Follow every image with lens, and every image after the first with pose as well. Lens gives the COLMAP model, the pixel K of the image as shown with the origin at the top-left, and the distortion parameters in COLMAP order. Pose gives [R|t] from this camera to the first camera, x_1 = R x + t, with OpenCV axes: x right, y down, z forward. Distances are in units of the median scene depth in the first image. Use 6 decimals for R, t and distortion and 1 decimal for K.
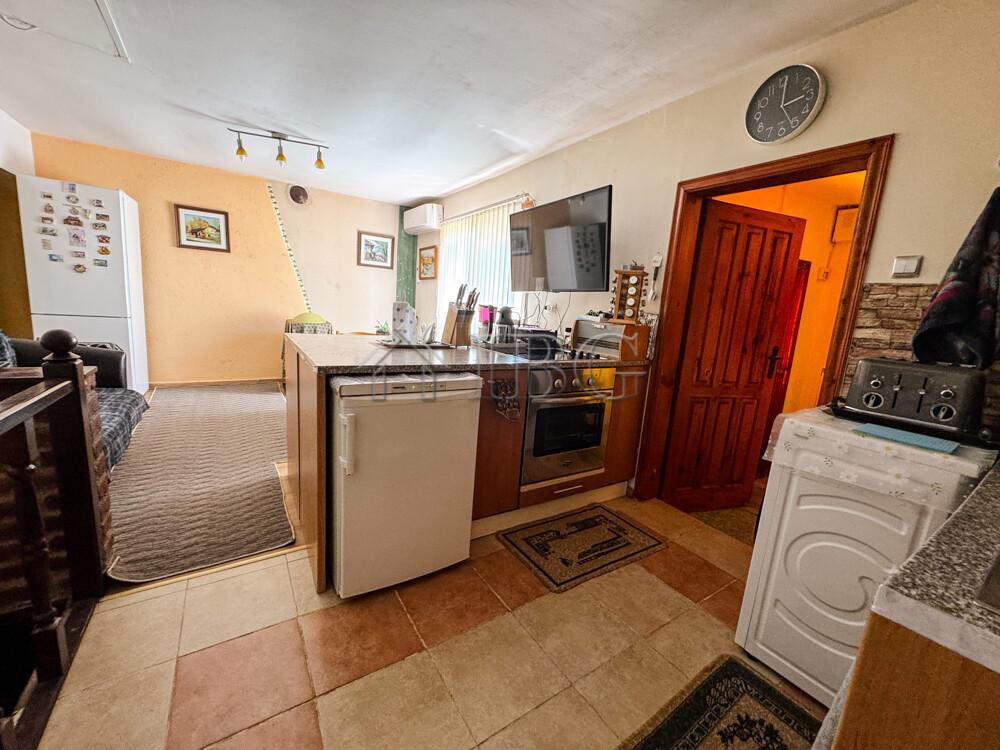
lens RADIAL K [[404.9, 0, 498.5], [0, 404.9, 379.2], [0, 0, 1]] dist [-0.001647, 0.000090]
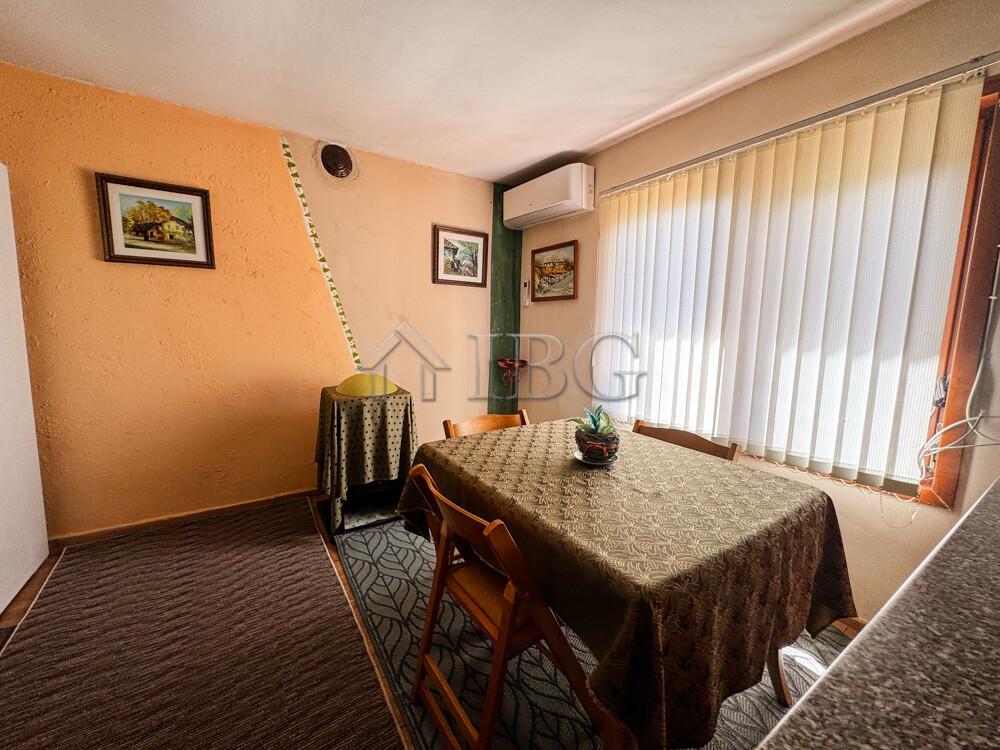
lens RADIAL K [[404.9, 0, 495.7], [0, 404.9, 376.6], [0, 0, 1]] dist [-0.001647, 0.000090]
pose [[0.998041, -0.058616, 0.021859, -0.281010], [0.059778, 0.996586, -0.056942, -0.107227], [-0.018447, 0.058137, 0.998138, 0.421553]]
